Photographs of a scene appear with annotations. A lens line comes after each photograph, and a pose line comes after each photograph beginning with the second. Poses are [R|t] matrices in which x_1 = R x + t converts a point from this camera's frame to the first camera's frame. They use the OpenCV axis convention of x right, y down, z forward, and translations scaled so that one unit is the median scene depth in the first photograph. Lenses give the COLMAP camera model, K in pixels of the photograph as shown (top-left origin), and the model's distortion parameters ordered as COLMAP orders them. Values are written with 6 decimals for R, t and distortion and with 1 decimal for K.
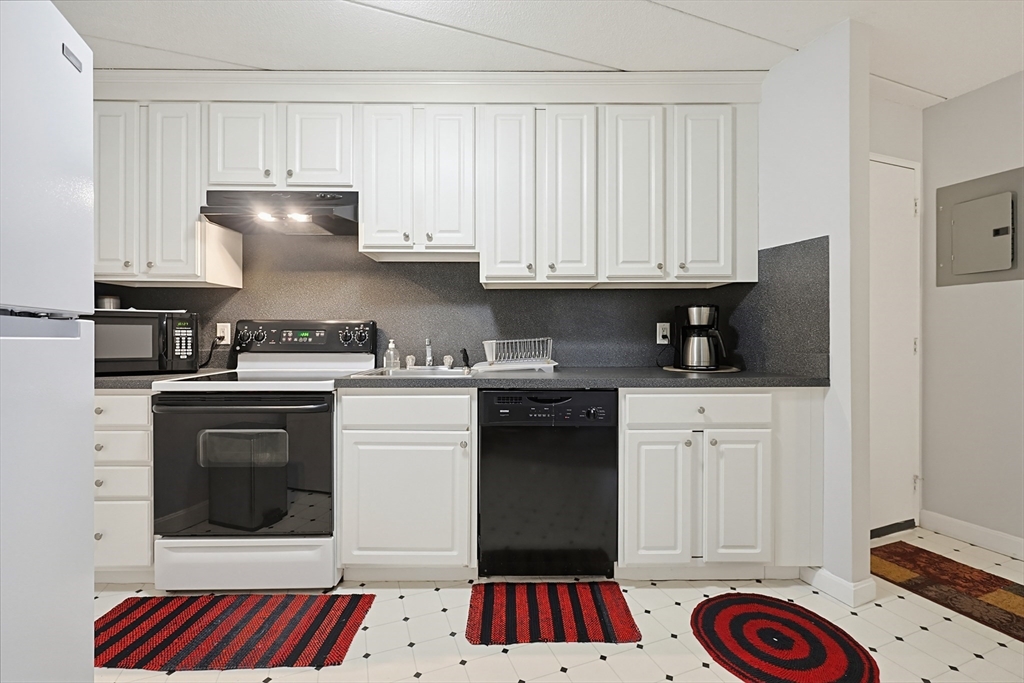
lens RADIAL K [[436.2, 0, 510.8], [0, 436.2, 337.4], [0, 0, 1]] dist [-0.001385, 0.000093]
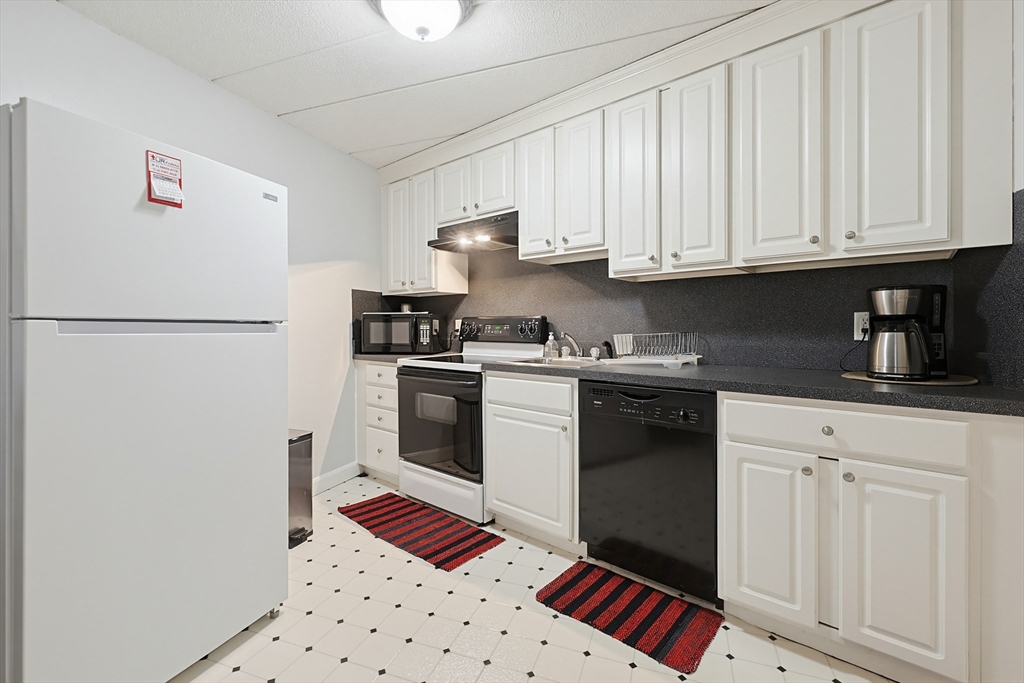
lens RADIAL K [[441.7, 0, 513.1], [0, 441.7, 328.9], [0, 0, 1]] dist [0.001097, 0.000022]
pose [[0.753074, 0.001642, -0.657934, 0.462740], [0.001803, 0.999988, 0.004560, -0.010605], [0.657933, -0.004620, 0.753062, 0.064446]]
